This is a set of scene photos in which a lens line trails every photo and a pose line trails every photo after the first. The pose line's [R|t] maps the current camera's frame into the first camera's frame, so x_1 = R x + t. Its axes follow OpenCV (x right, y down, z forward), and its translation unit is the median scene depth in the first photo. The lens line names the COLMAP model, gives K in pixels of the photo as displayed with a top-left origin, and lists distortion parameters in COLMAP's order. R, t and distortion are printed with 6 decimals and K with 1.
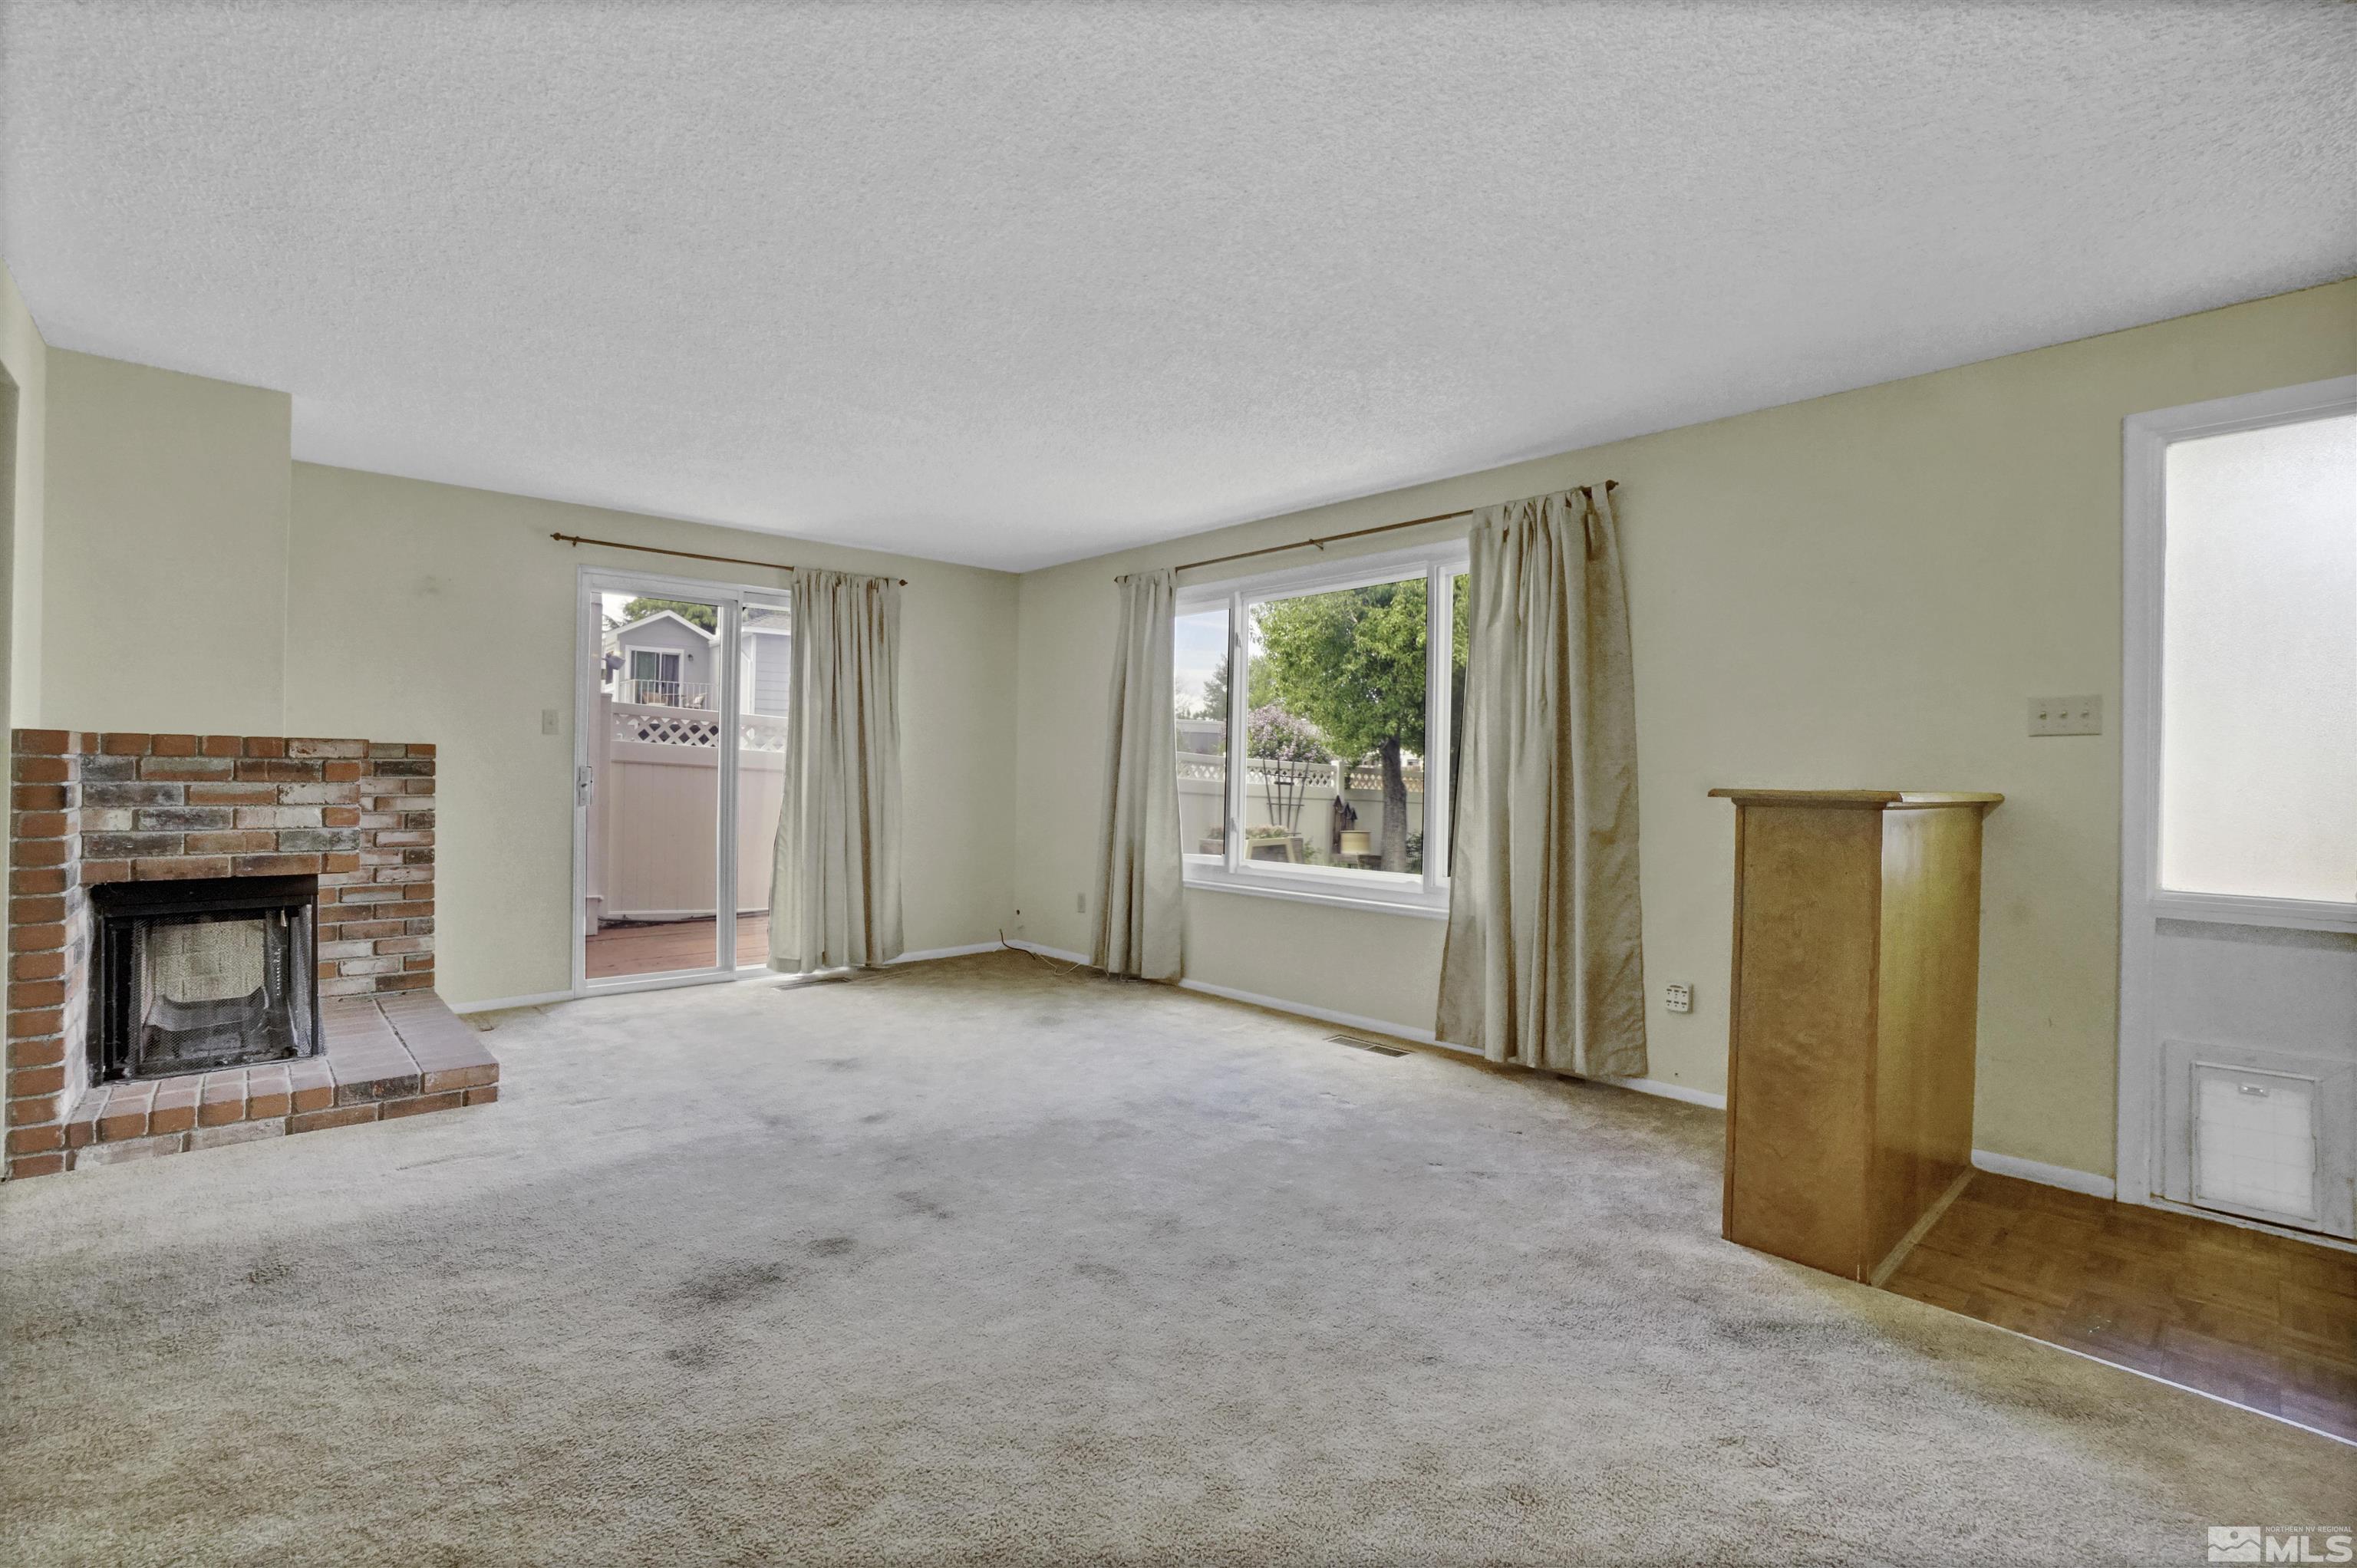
lens RADIAL K [[1031.1, 0, 1178.5], [0, 1031.1, 784.0], [0, 0, 1]] dist [-0.052859, 0.000035]
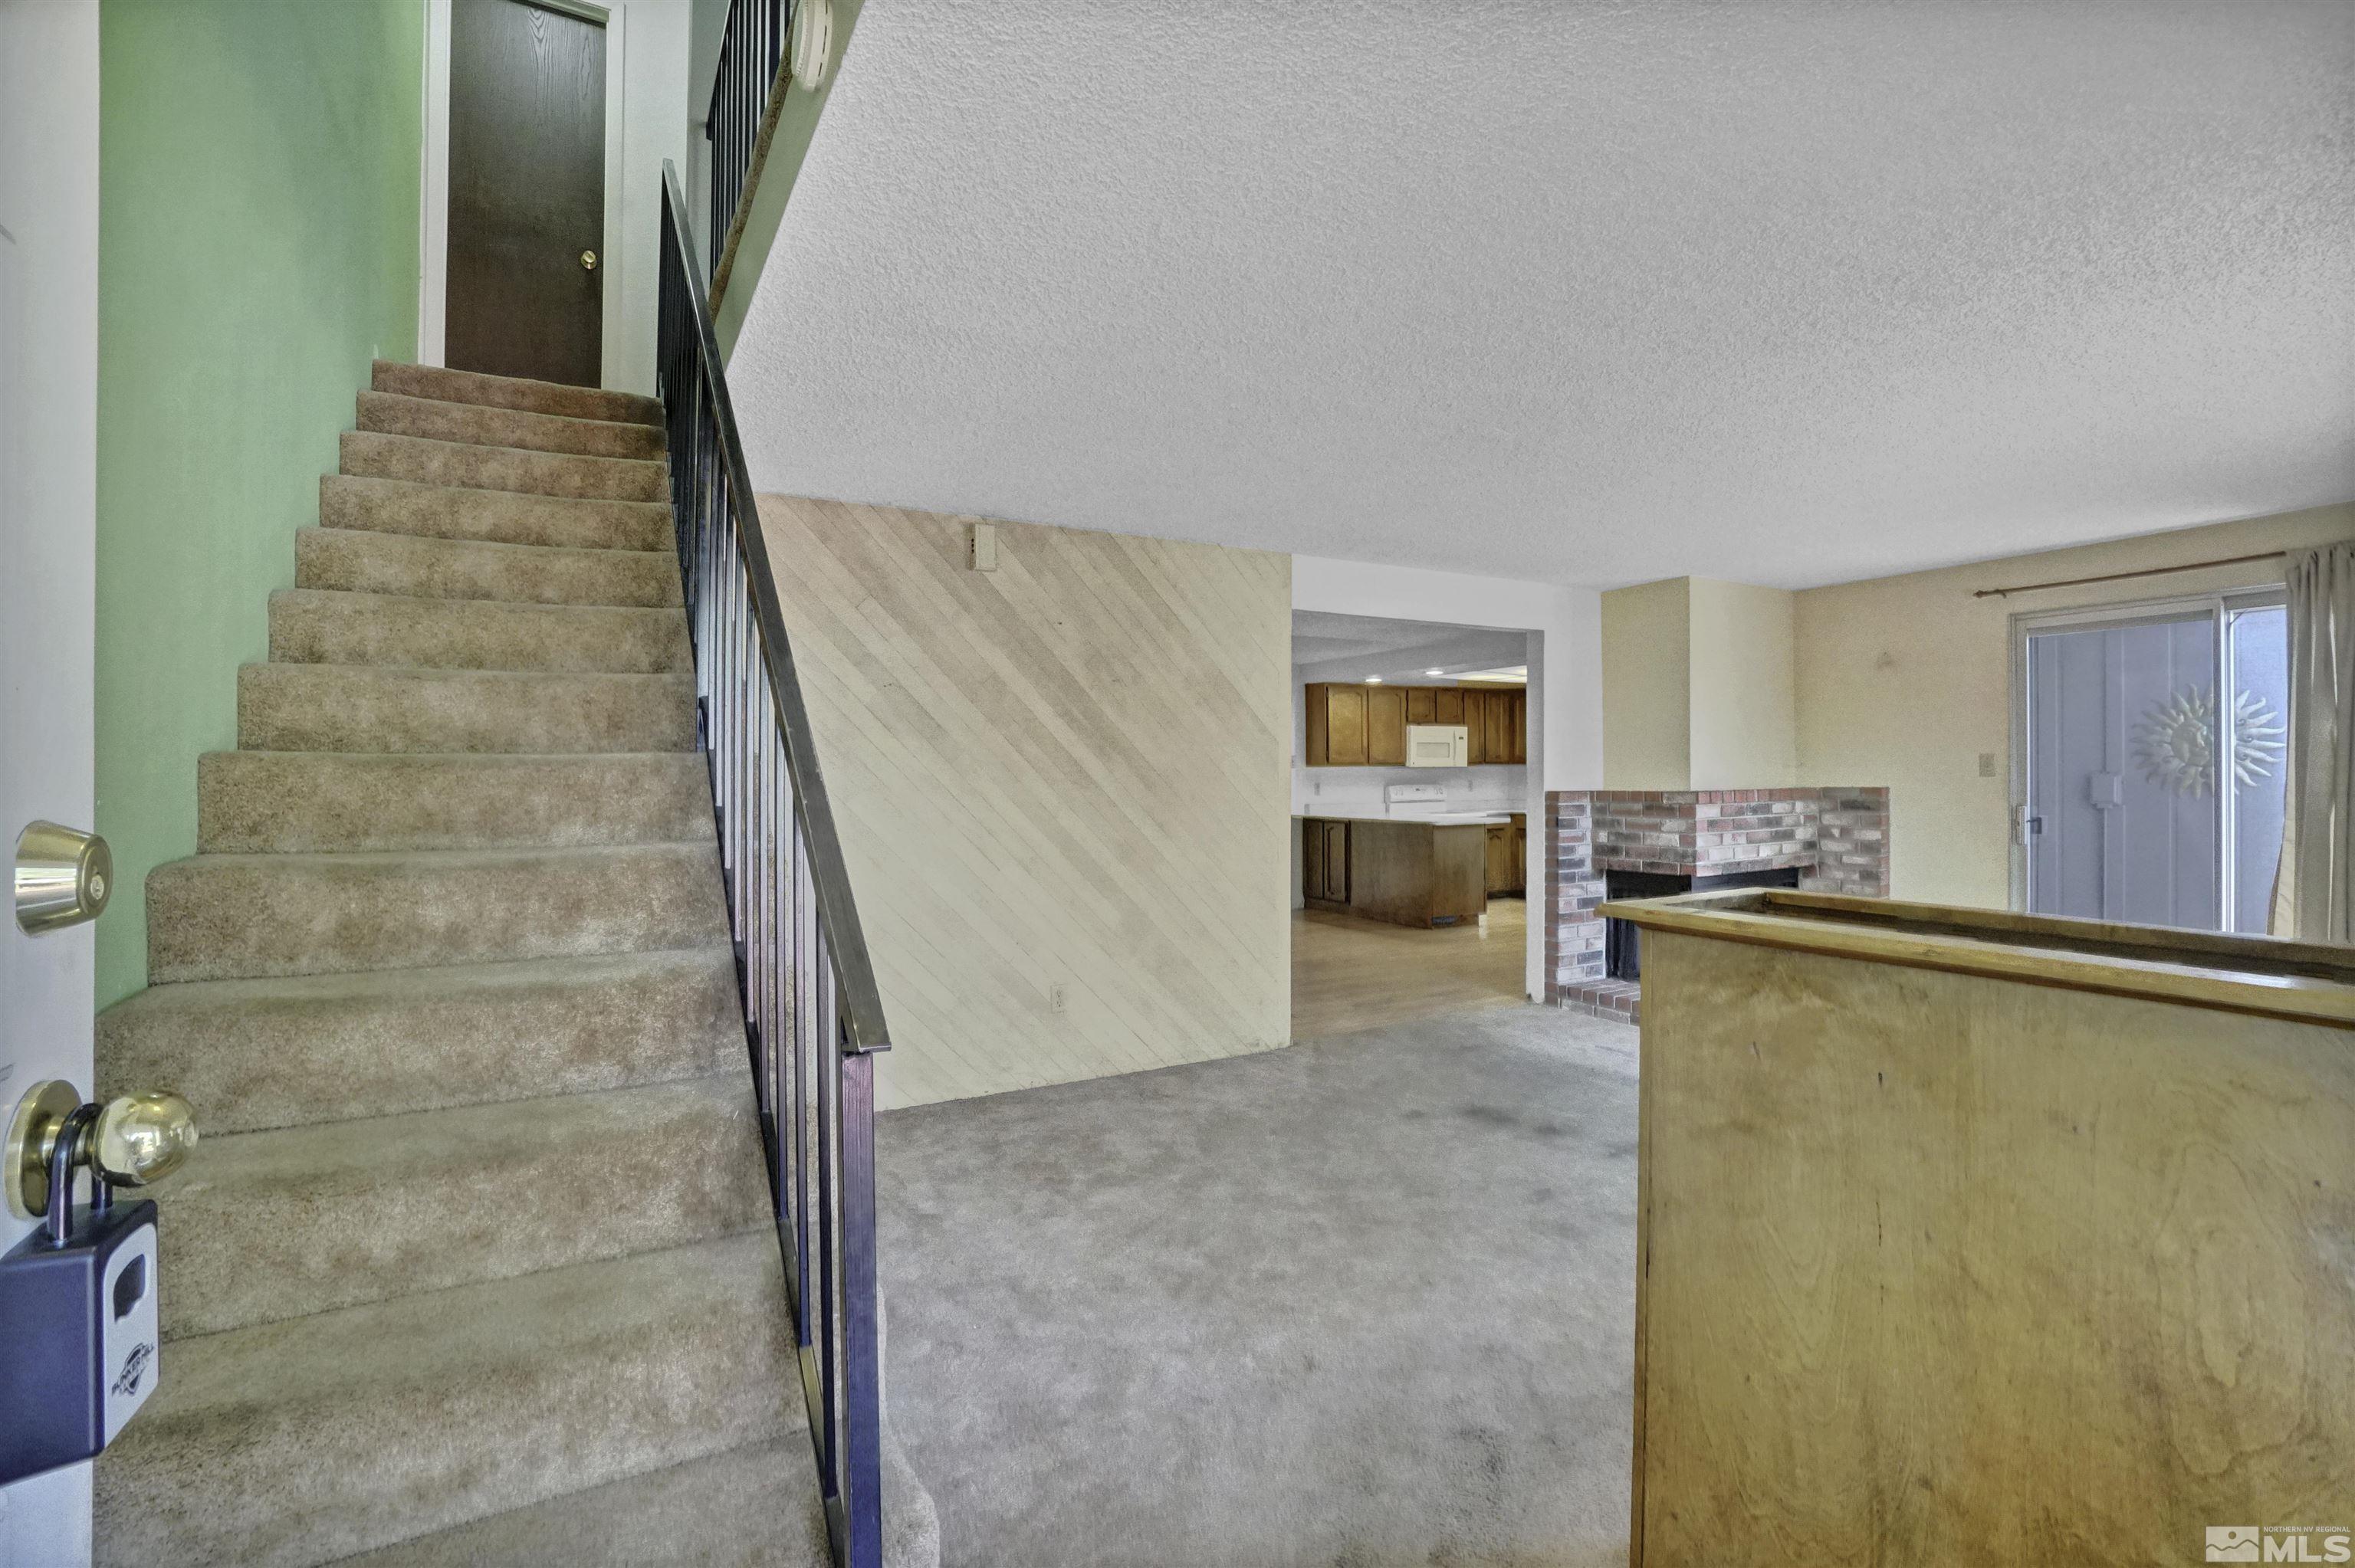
lens RADIAL K [[1059.5, 0, 1167.1], [0, 1059.5, 778.4], [0, 0, 1]] dist [0.000824, 0.000072]
pose [[-0.209202, -0.008818, -0.977833, 1.032508], [-0.003395, 0.999960, -0.008291, -0.051630], [0.977867, 0.001585, -0.209223, 0.578519]]
